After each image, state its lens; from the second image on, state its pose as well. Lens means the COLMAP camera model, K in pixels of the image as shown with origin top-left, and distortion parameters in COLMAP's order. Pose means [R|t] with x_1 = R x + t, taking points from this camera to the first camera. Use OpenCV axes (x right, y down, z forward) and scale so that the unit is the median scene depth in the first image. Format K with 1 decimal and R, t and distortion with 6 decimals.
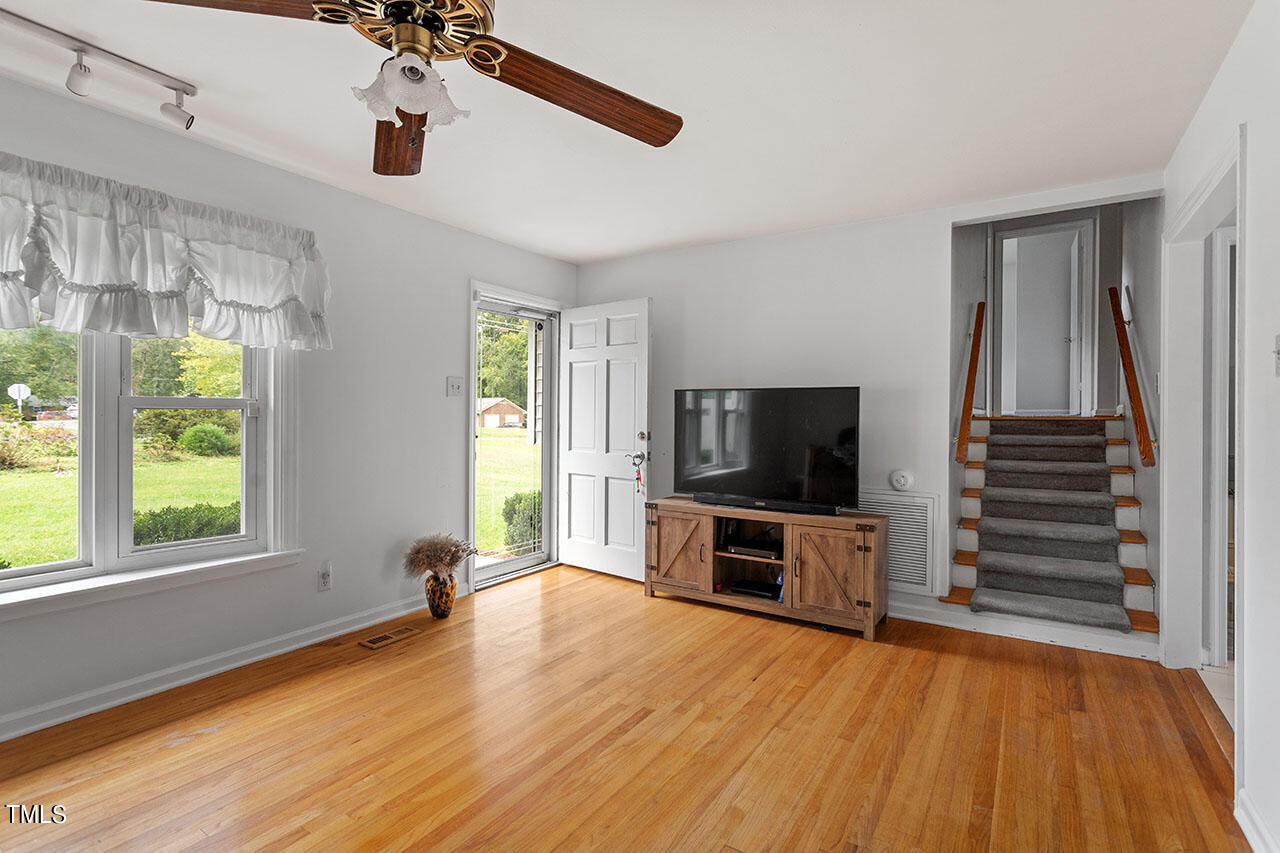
lens RADIAL K [[612.8, 0, 665.9], [0, 612.8, 421.5], [0, 0, 1]] dist [-0.000100, 0.002152]
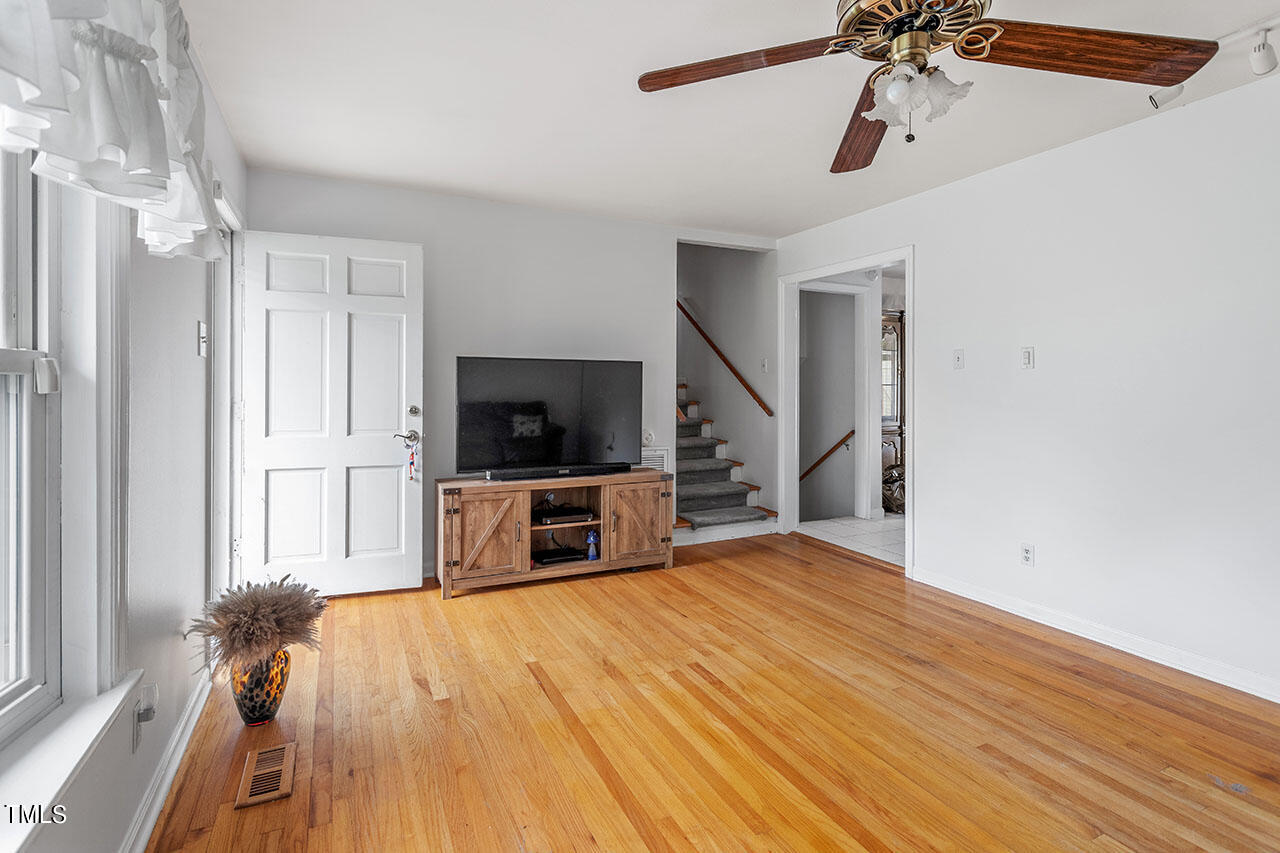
lens RADIAL K [[612.8, 0, 648.6], [0, 612.8, 385.2], [0, 0, 1]] dist [-0.000100, 0.002152]
pose [[0.525201, -0.000606, 0.850978, -0.722467], [0.009233, 0.999945, -0.004986, -0.005168], [-0.850928, 0.010476, 0.525177, 0.375798]]
